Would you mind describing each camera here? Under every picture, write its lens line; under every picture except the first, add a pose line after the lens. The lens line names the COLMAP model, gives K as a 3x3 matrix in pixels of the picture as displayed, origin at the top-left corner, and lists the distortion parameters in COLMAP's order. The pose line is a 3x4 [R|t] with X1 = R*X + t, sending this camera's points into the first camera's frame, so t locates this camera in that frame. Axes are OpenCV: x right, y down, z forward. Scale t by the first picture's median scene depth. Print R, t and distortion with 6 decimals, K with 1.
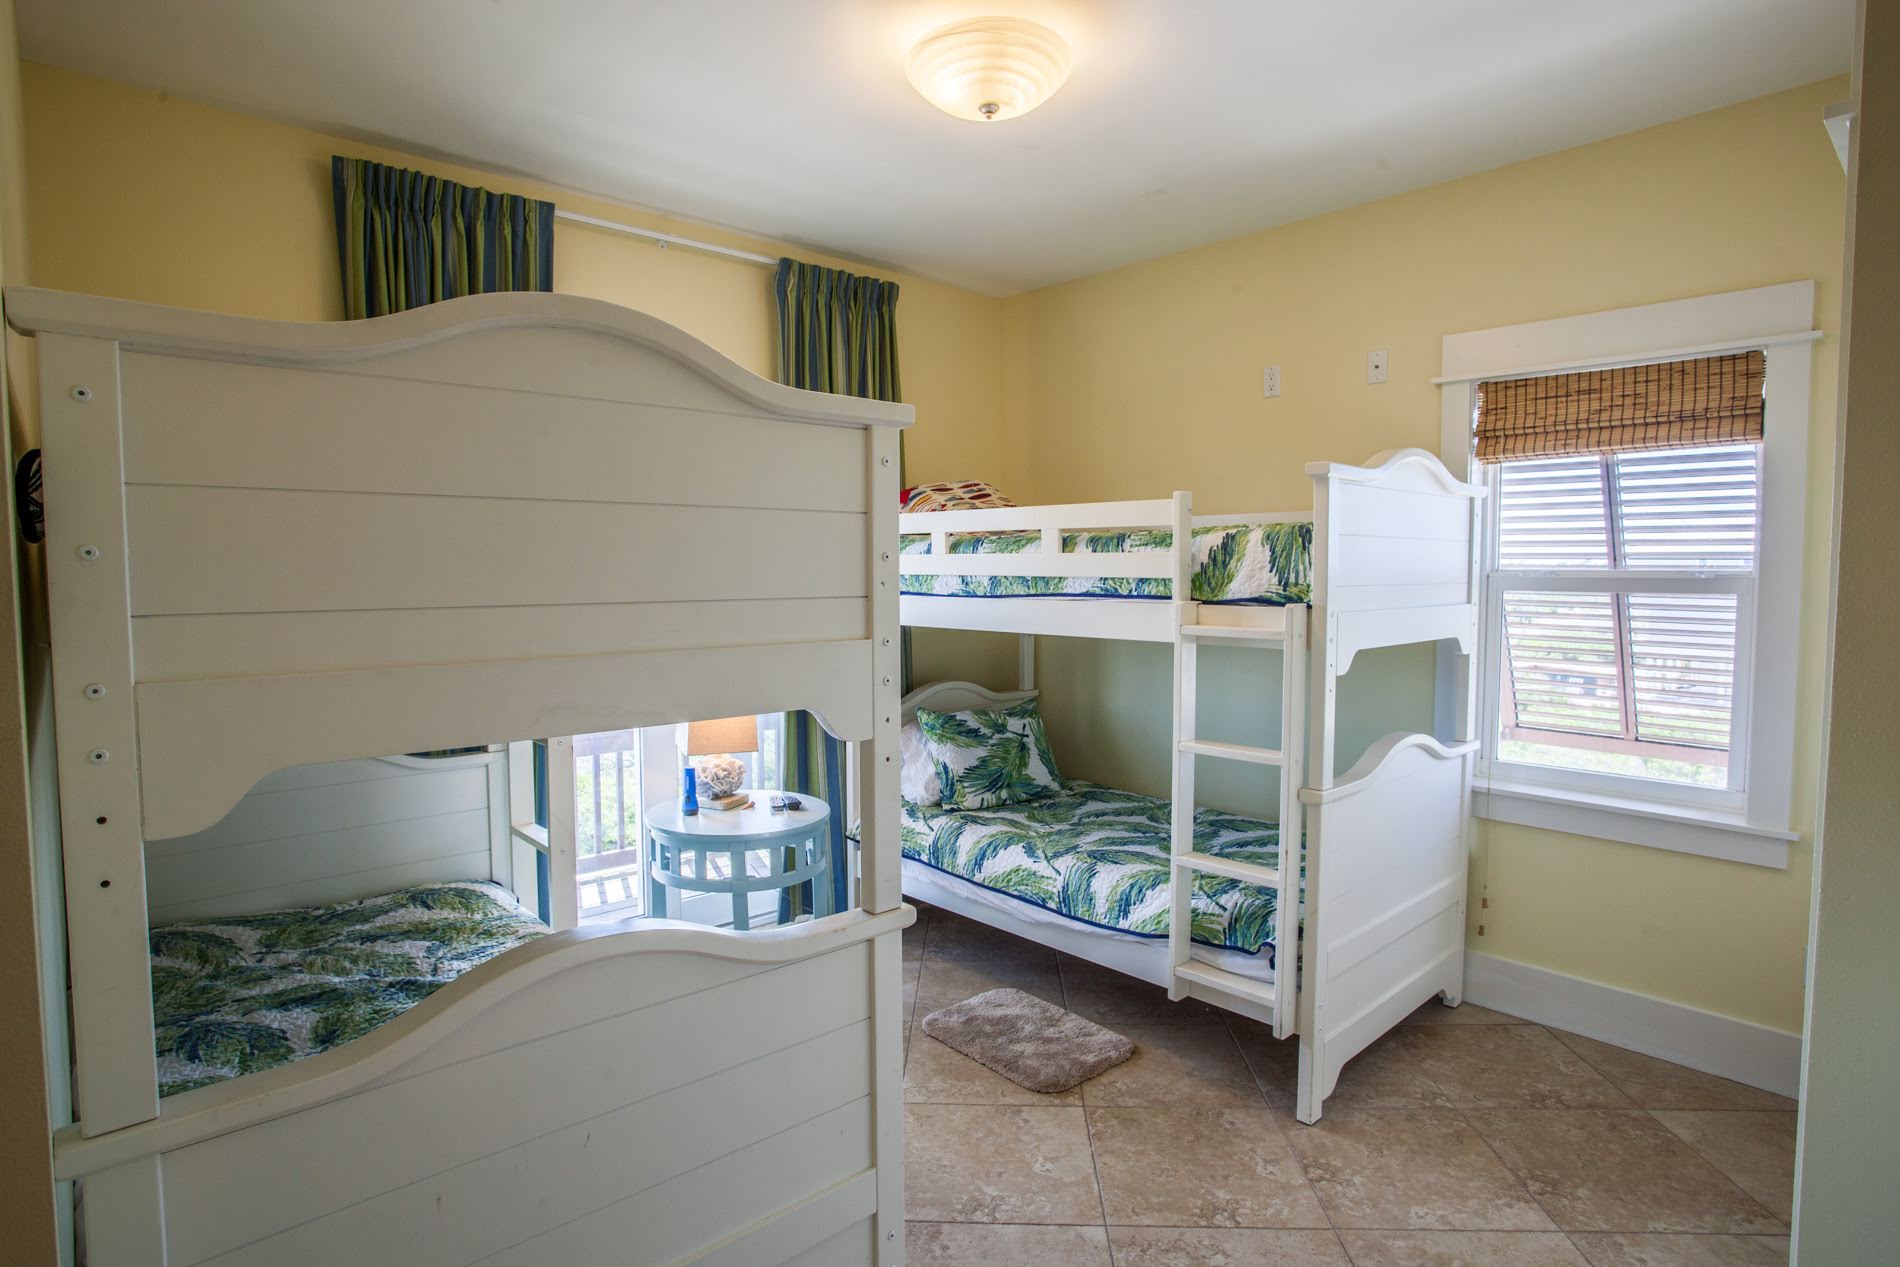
lens RADIAL K [[1005.5, 0, 948.8], [0, 1005.5, 635.3], [0, 0, 1]] dist [-0.000062, -0.000025]
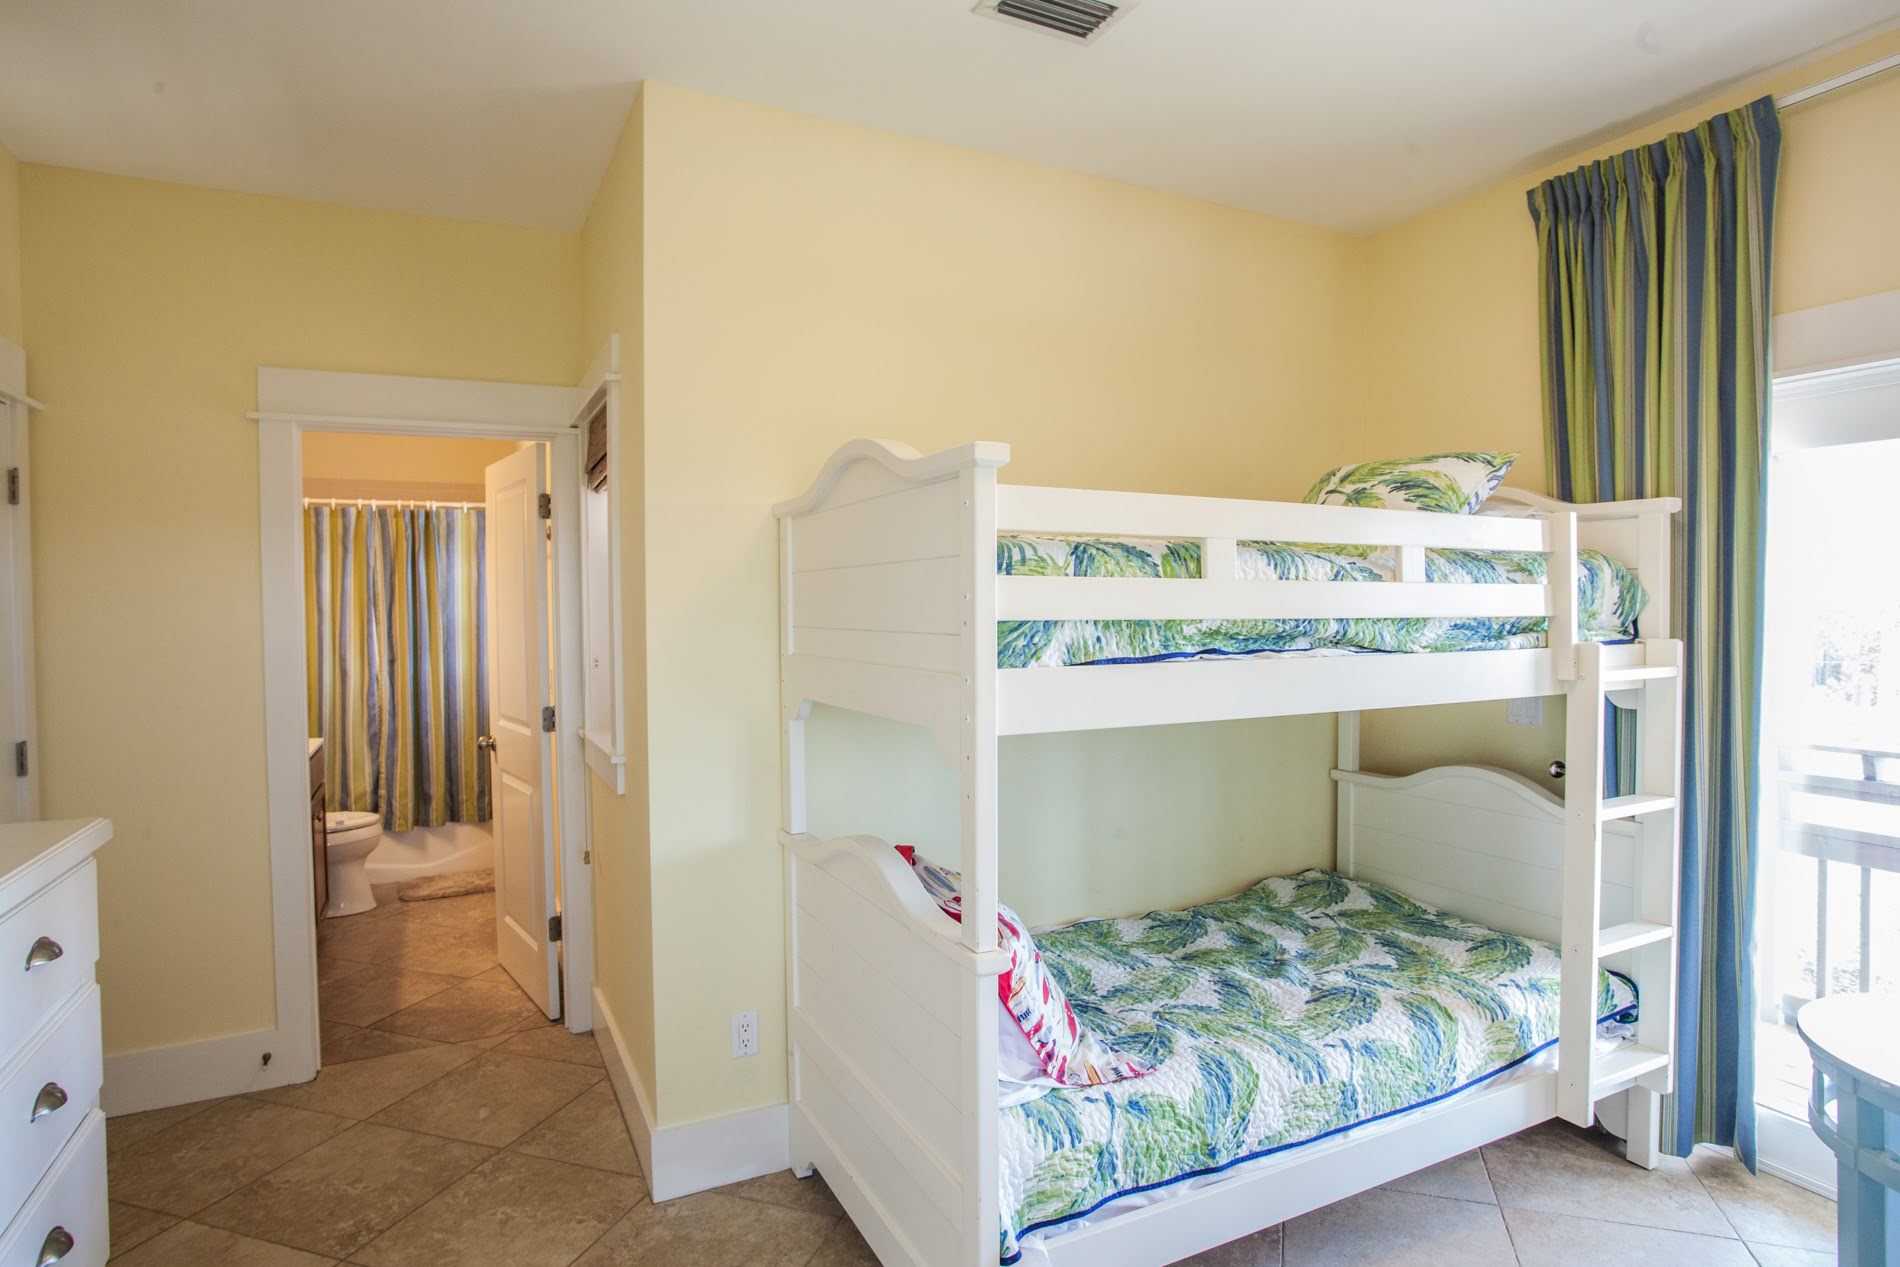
lens RADIAL K [[1076.3, 0, 948.8], [0, 1076.3, 626.5], [0, 0, 1]] dist [0.003391, 0.000998]
pose [[-0.256859, 0.026560, -0.966084, 0.641903], [-0.053559, 0.997695, 0.041669, -0.059630], [0.964964, 0.062446, -0.254845, 0.802881]]
